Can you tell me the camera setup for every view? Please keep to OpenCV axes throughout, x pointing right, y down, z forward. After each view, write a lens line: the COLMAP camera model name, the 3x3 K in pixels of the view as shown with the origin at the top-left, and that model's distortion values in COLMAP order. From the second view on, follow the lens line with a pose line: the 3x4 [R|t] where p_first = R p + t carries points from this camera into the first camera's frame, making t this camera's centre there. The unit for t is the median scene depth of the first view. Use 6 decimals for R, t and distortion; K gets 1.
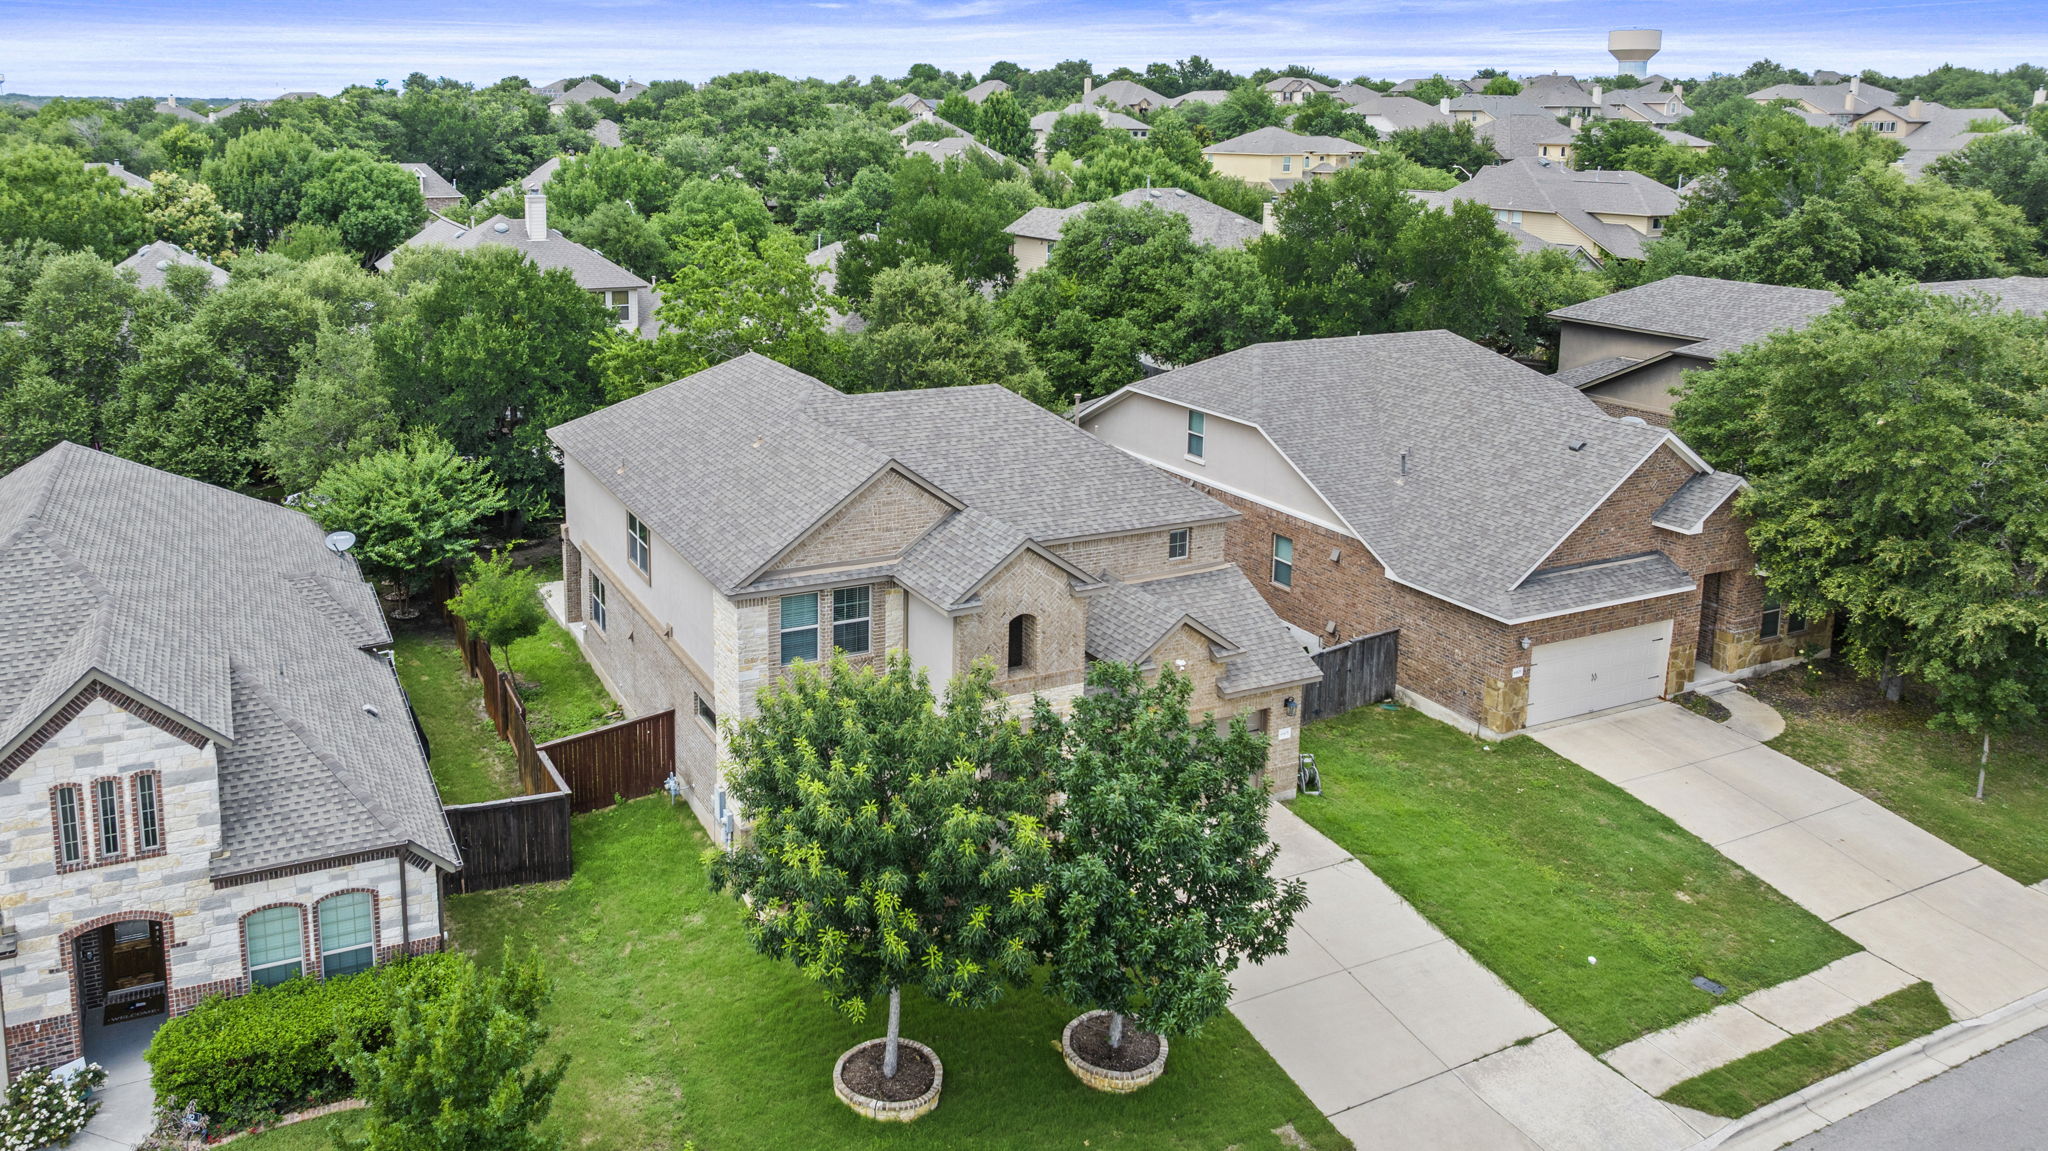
lens RADIAL K [[1510.1, 0, 910.2], [0, 1510.1, 373.1], [0, 0, 1]] dist [0.002198, -0.009684]
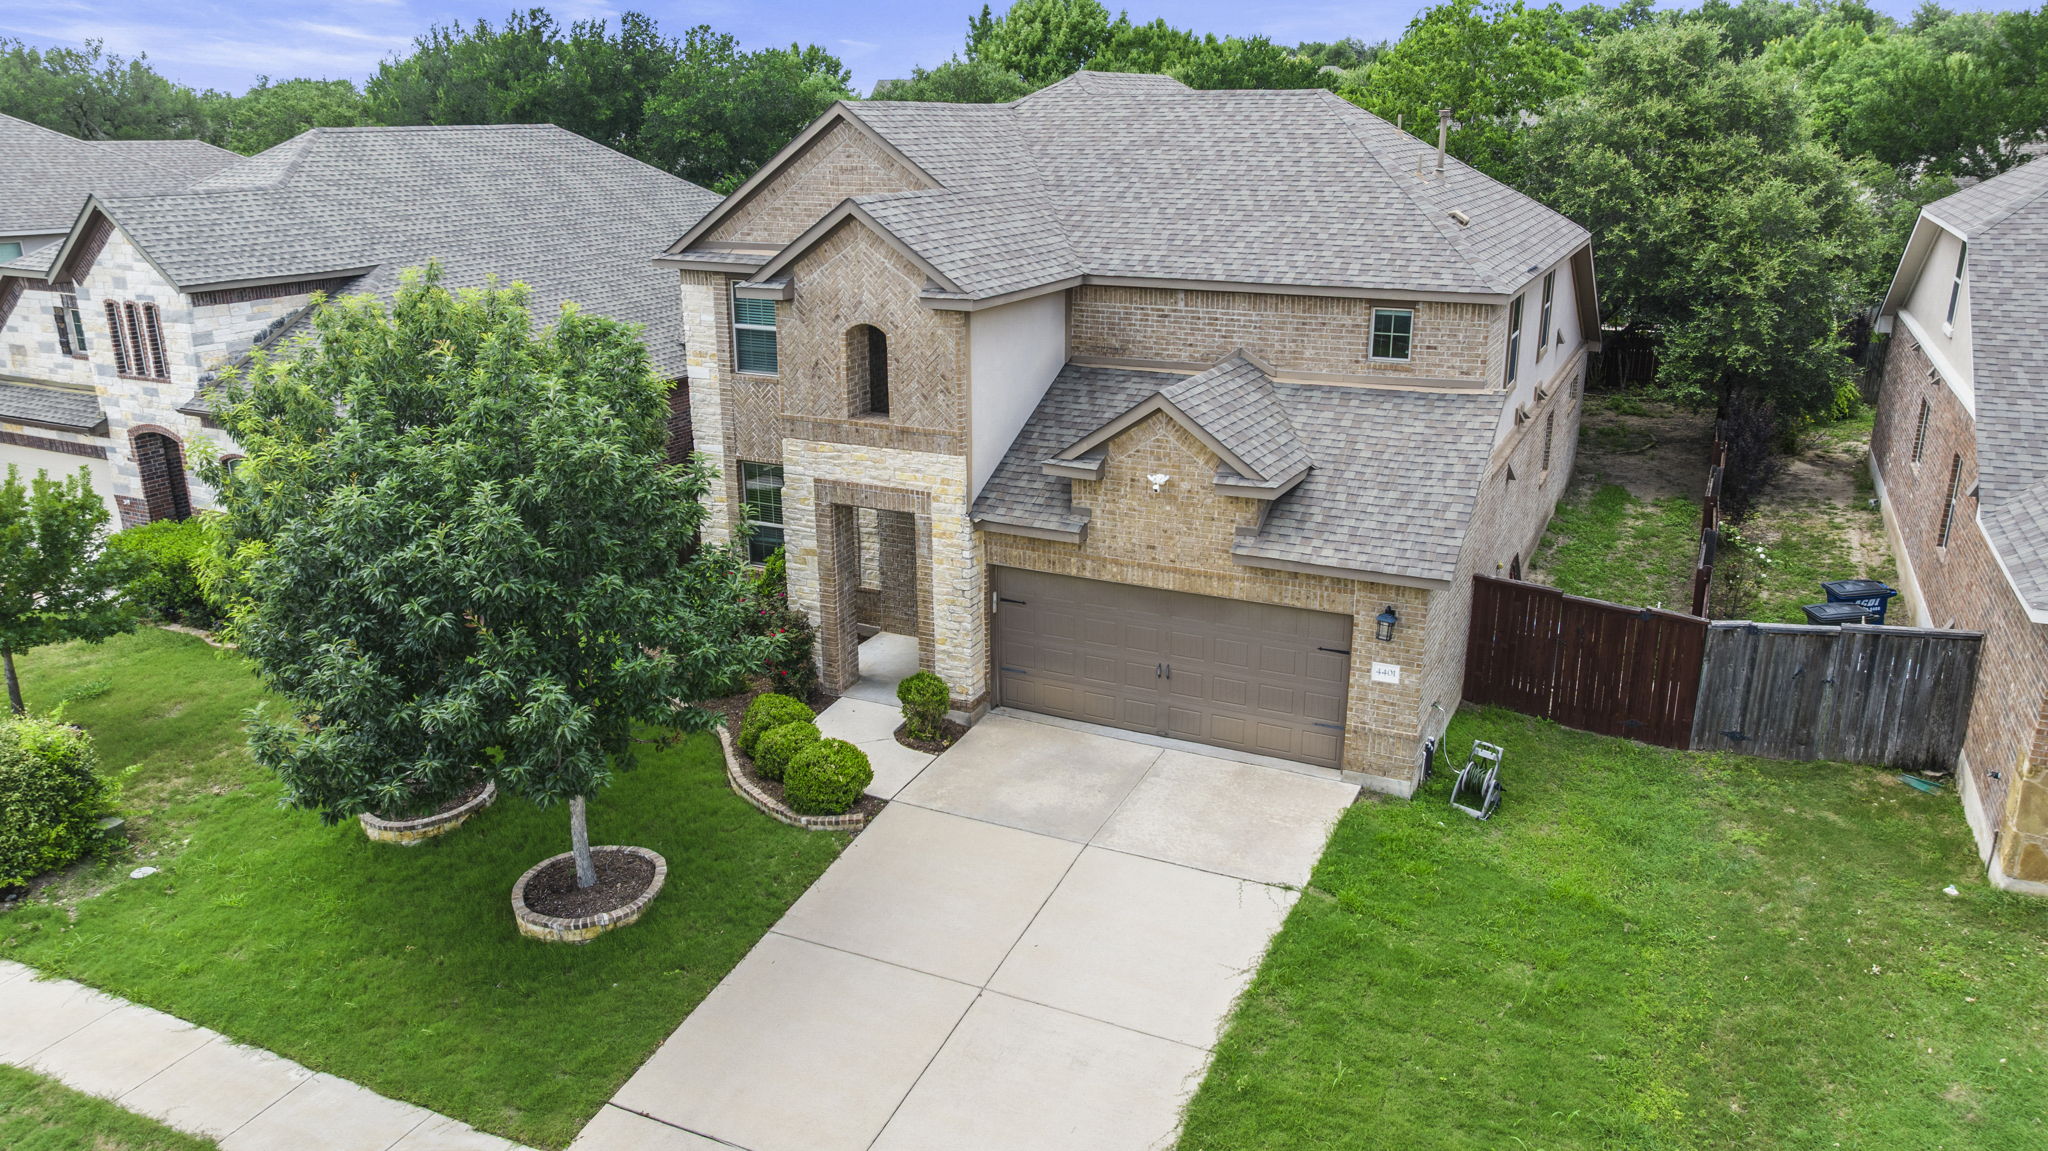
lens RADIAL K [[1443.7, 0, 1031.7], [0, 1443.7, 576.1], [0, 0, 1]] dist [-0.021585, 0.018987]
pose [[0.630896, 0.231158, -0.740632, 0.562437], [-0.124129, 0.972362, 0.197746, 0.120506], [0.765873, -0.032823, 0.642153, 0.583888]]
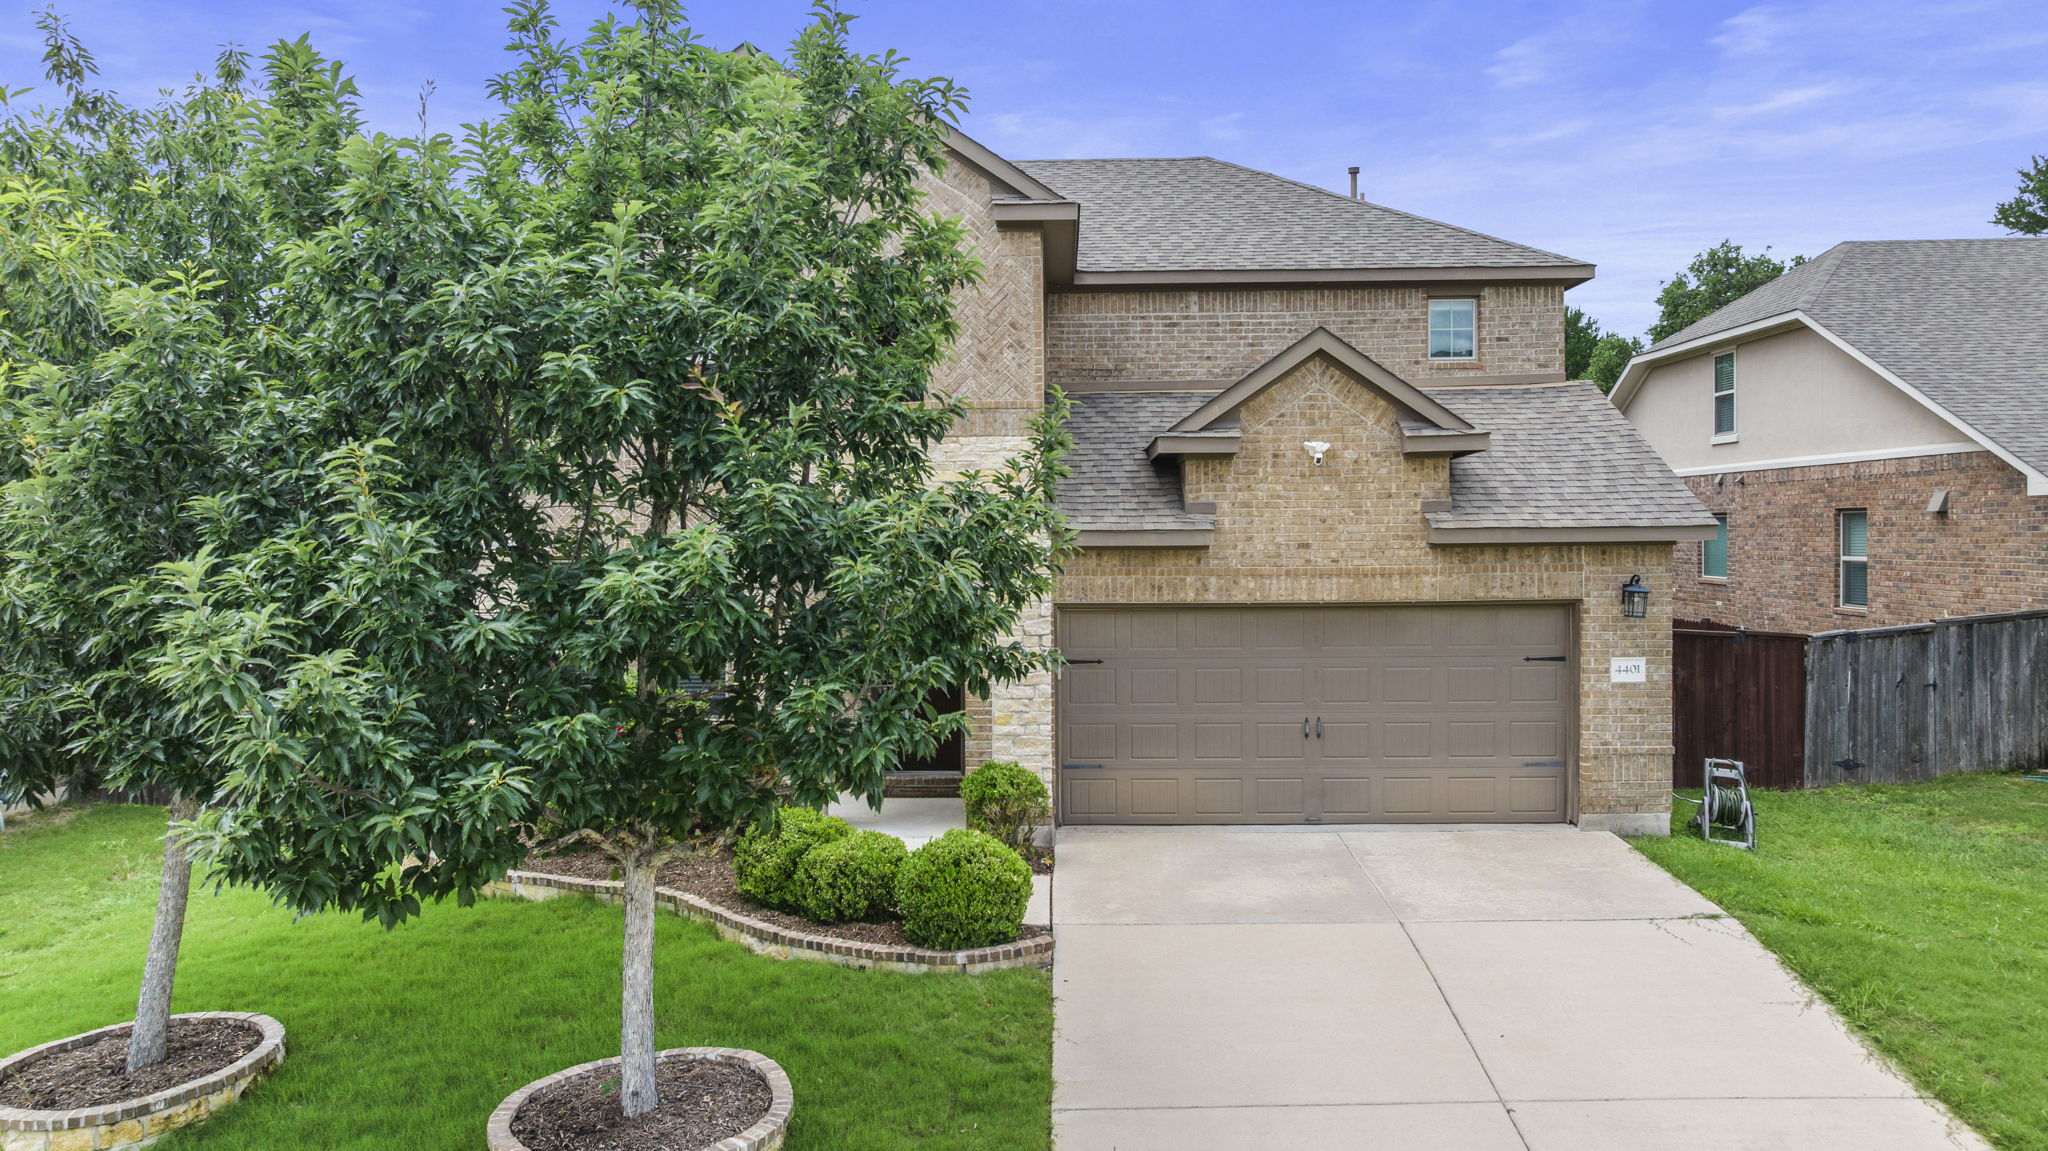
lens RADIAL K [[1443.7, 0, 1028.9], [0, 1443.7, 568.9], [0, 0, 1]] dist [-0.021585, 0.018987]
pose [[0.894400, 0.000228, -0.447269, 0.286713], [-0.062214, 0.990342, -0.123905, 0.279578], [0.442921, 0.138647, 0.885775, 0.575719]]
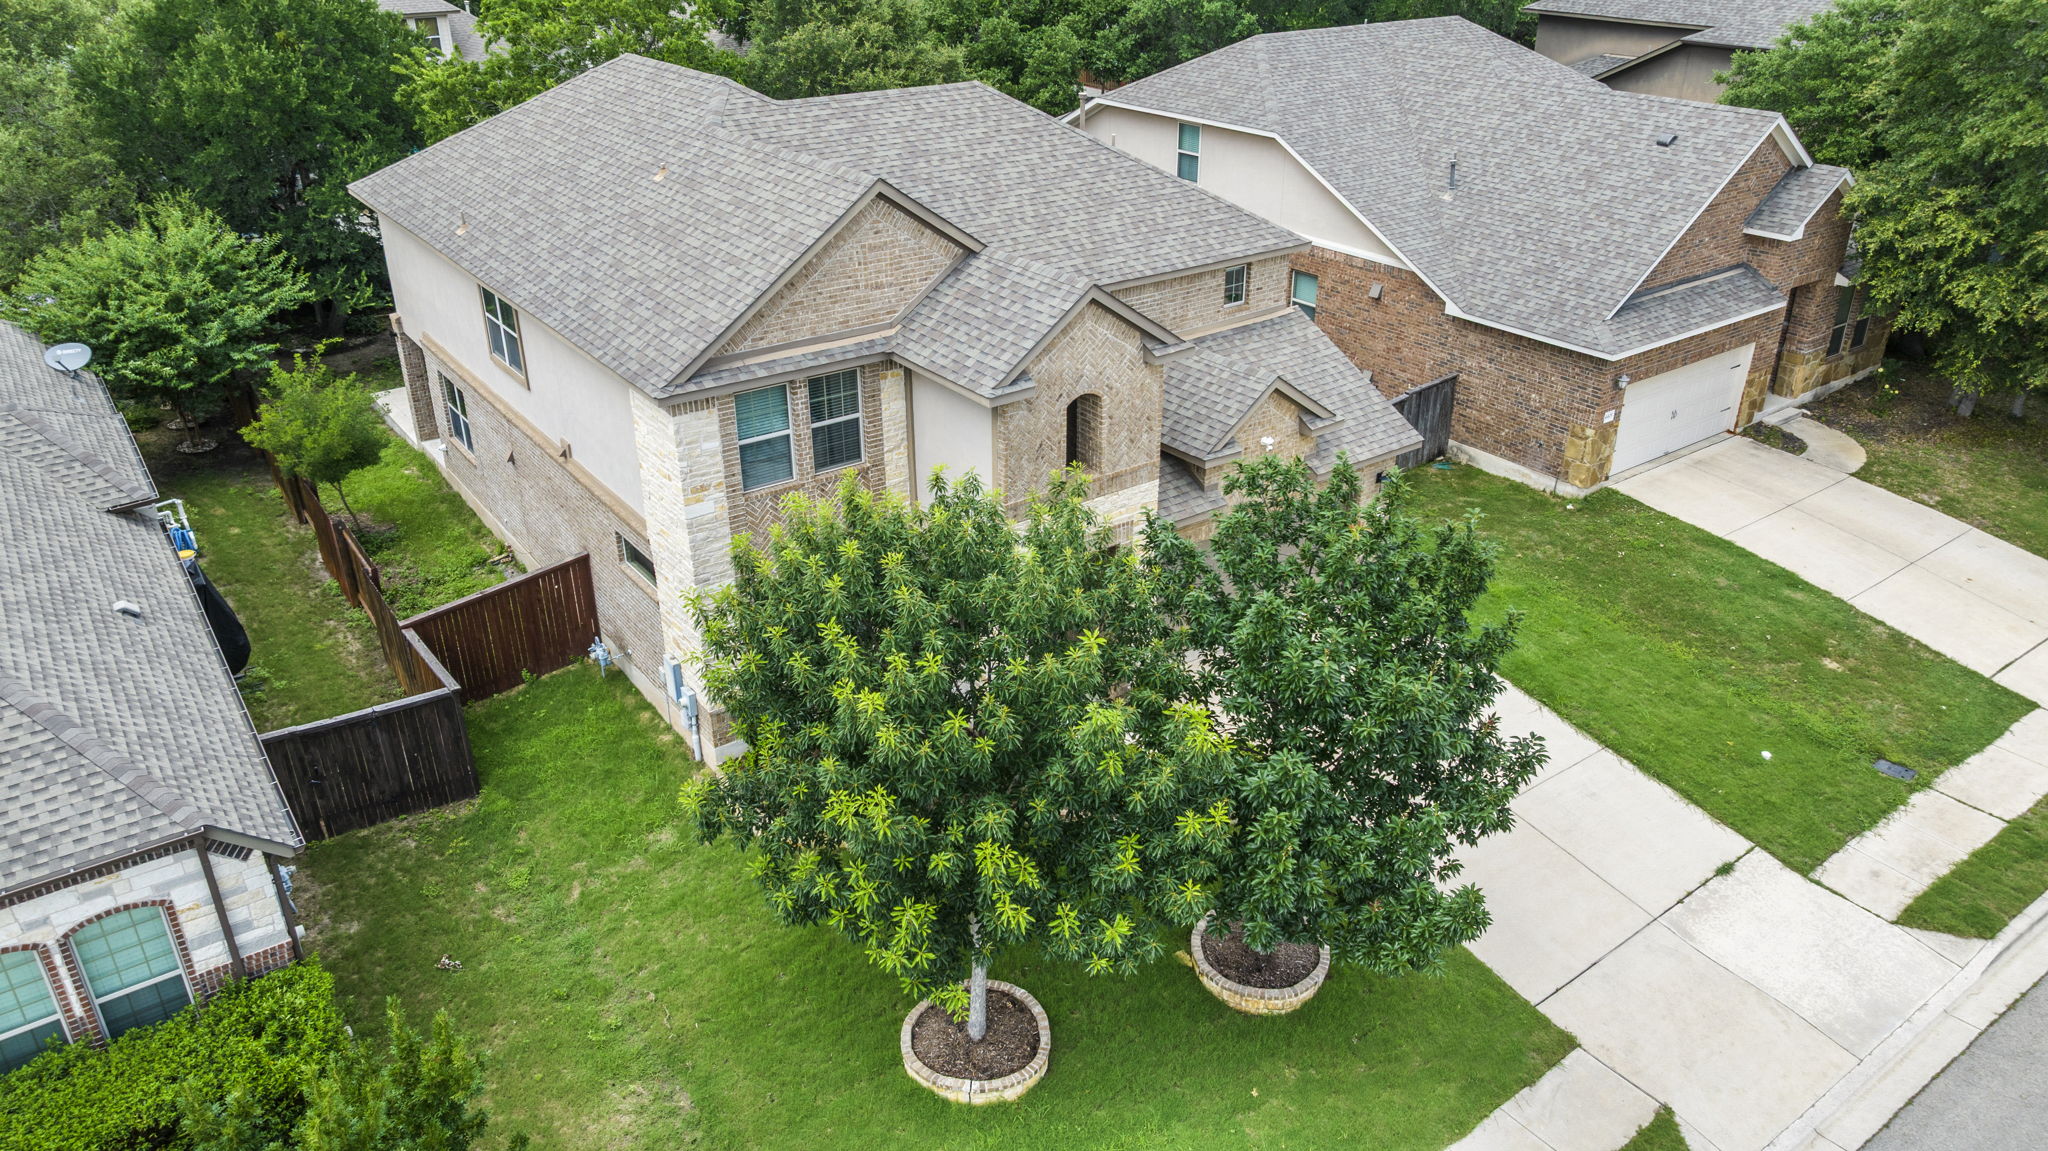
lens RADIAL K [[1443.7, 0, 1031.2], [0, 1443.7, 579.2], [0, 0, 1]] dist [-0.021585, 0.018987]
pose [[0.982150, -0.093625, 0.163143, -0.062587], [0.041736, 0.954175, 0.296325, 0.036788], [-0.183411, -0.284227, 0.941050, 0.309514]]
